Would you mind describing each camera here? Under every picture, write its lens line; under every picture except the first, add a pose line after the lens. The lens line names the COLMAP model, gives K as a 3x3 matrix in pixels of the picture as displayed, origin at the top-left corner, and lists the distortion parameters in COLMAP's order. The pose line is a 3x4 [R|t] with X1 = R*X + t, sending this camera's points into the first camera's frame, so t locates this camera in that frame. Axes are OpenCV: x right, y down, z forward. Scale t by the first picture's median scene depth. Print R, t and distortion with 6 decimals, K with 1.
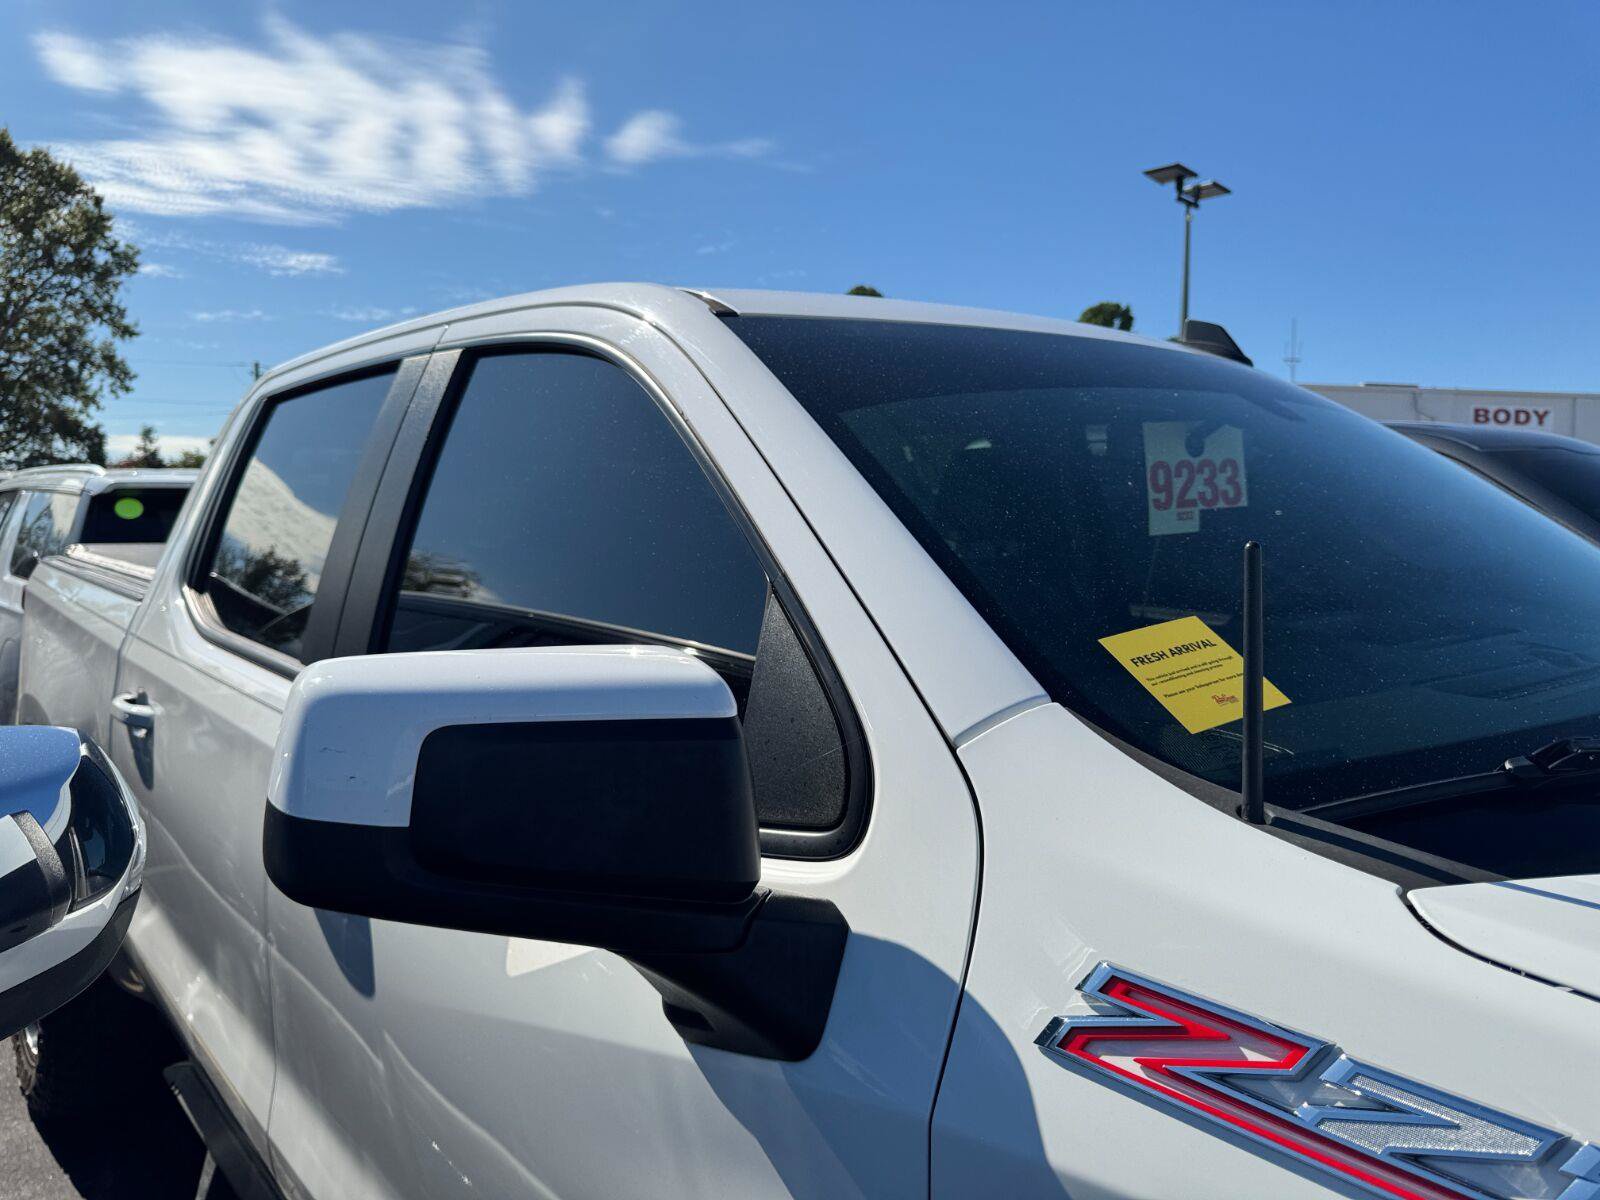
lens RADIAL K [[1147.2, 0, 767.2], [0, 1147.2, 600.7], [0, 0, 1]] dist [0.003161, -0.004649]
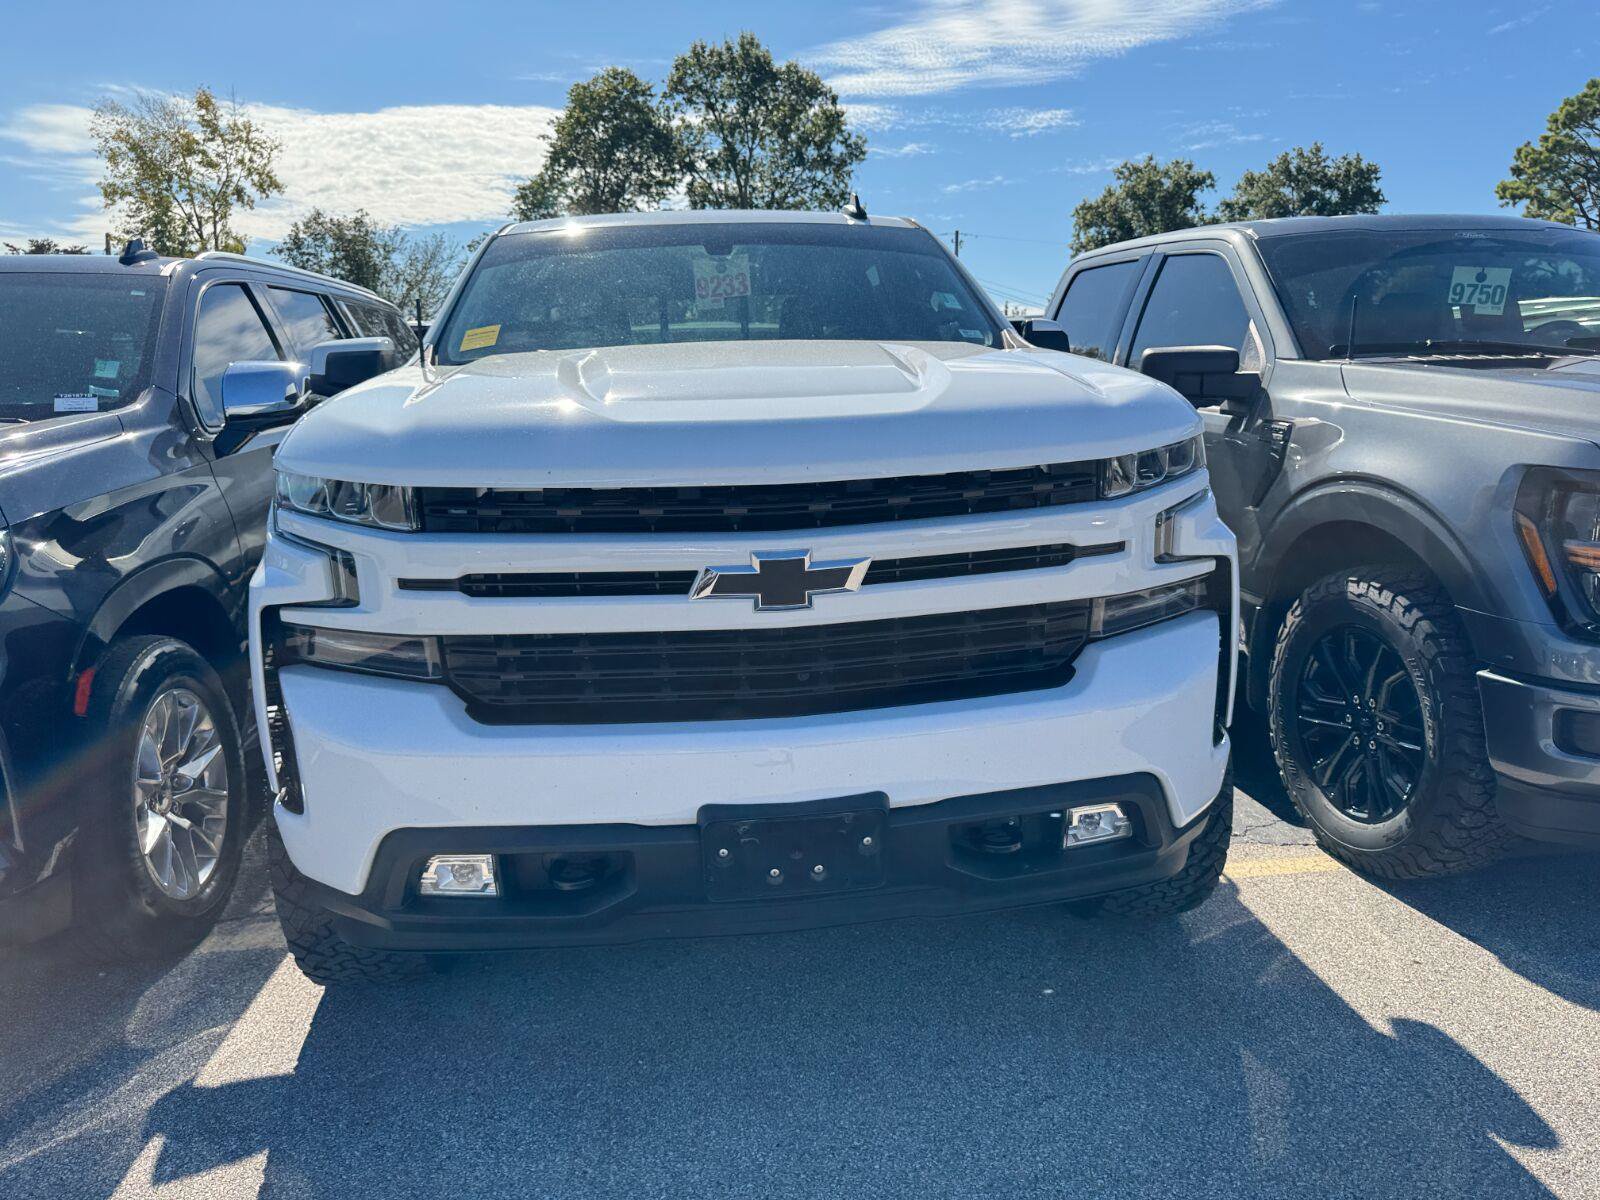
lens RADIAL K [[1144.5, 0, 804.1], [0, 1144.5, 618.4], [0, 0, 1]] dist [0.005877, -0.008734]
pose [[0.832164, 0.083867, -0.548150, 0.069329], [-0.007158, 0.990039, 0.140609, 0.009229], [0.554483, -0.113086, 0.824476, -0.034055]]
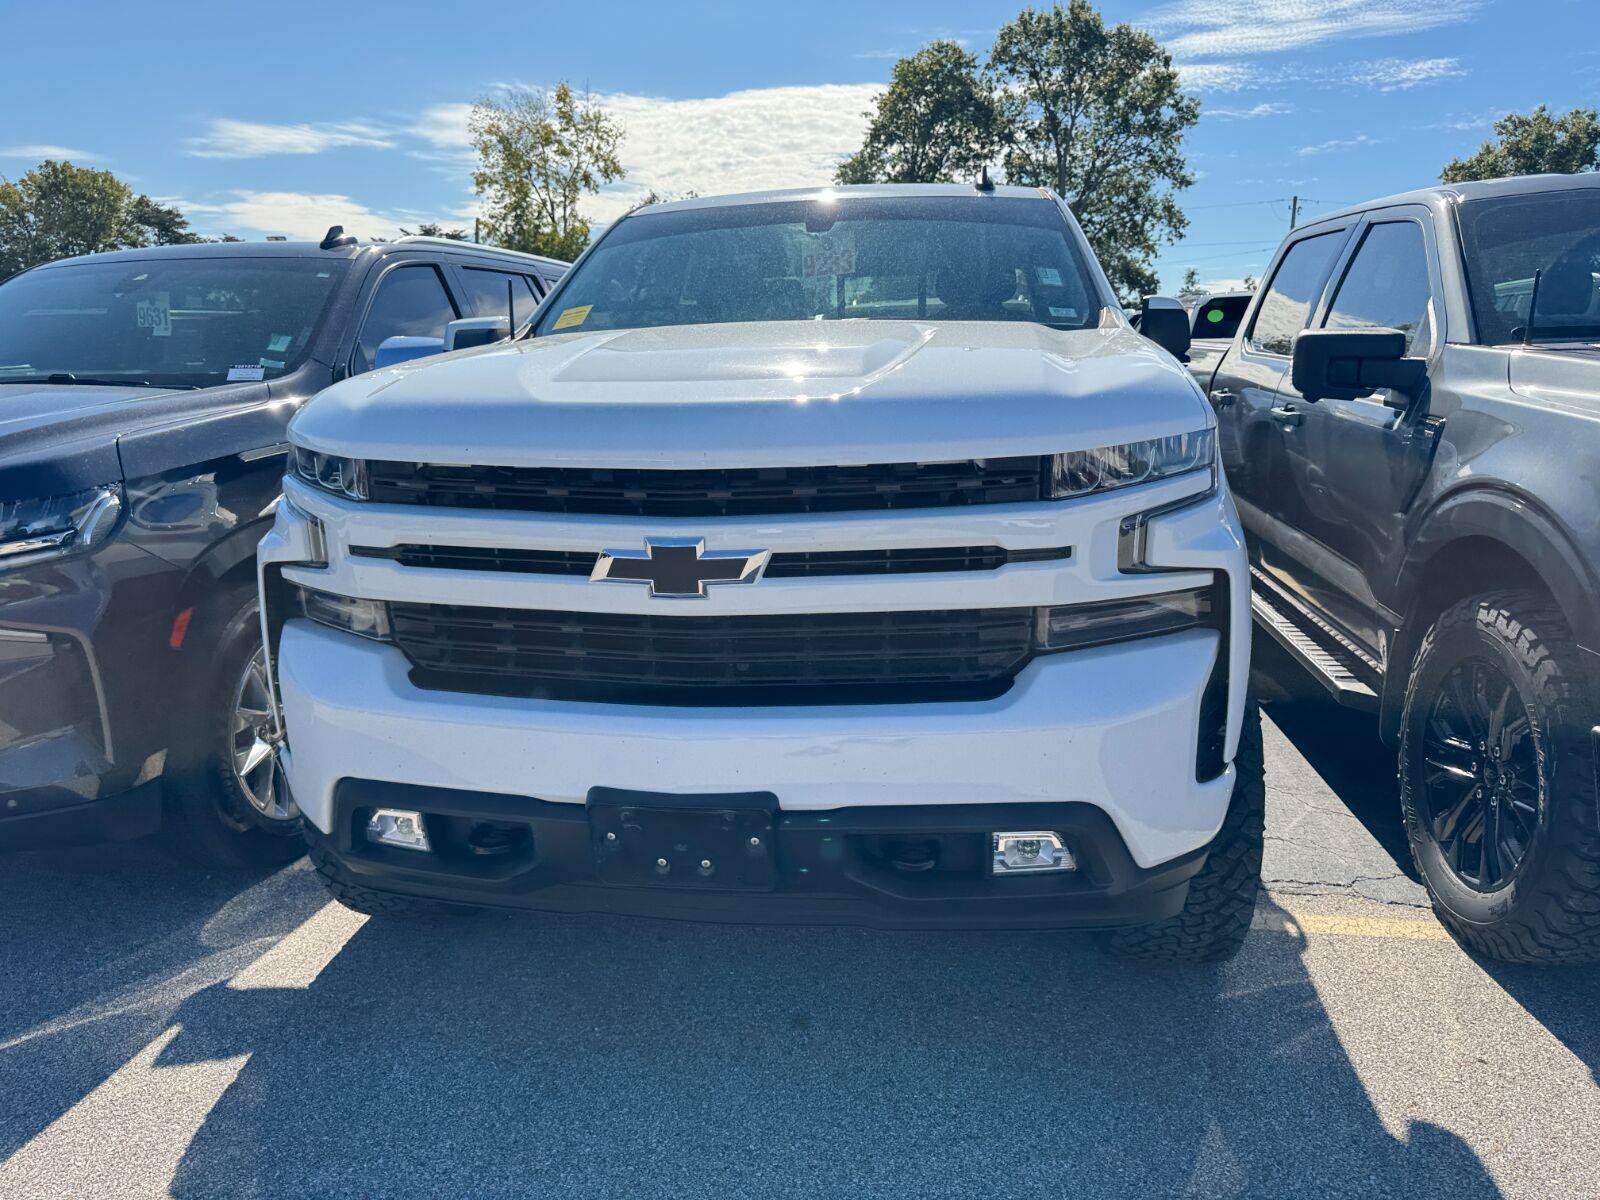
lens RADIAL K [[1144.5, 0, 804.1], [0, 1144.5, 618.4], [0, 0, 1]] dist [0.005877, -0.008734]
pose [[0.654196, 0.147996, -0.741704, 0.080103], [-0.034848, 0.985525, 0.165911, 0.008509], [0.755521, -0.082692, 0.649884, -0.022333]]
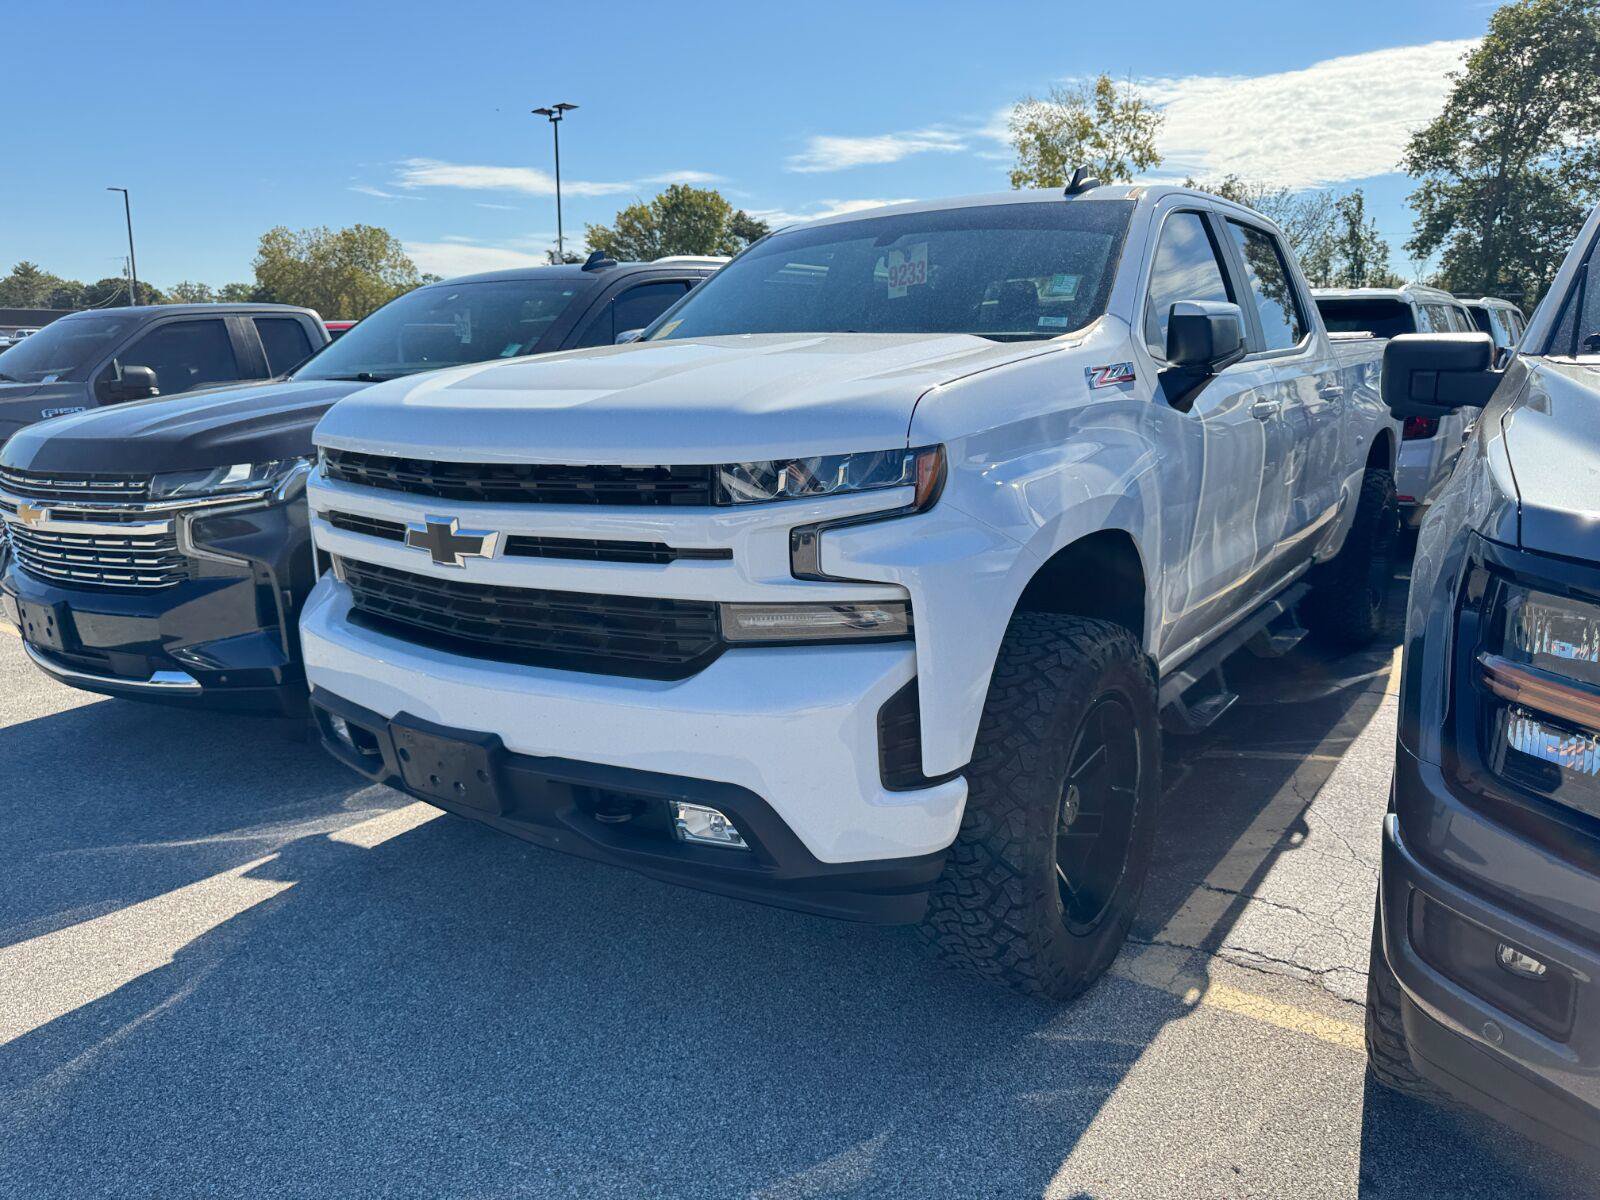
lens RADIAL K [[1156.0, 0, 792.7], [0, 1156.0, 590.7], [0, 0, 1]] dist [-0.000044, -0.006231]
pose [[0.245301, 0.177514, -0.953056, 0.101091], [-0.055899, 0.984047, 0.168899, 0.006111], [0.967834, 0.011844, 0.251311, 0.004836]]
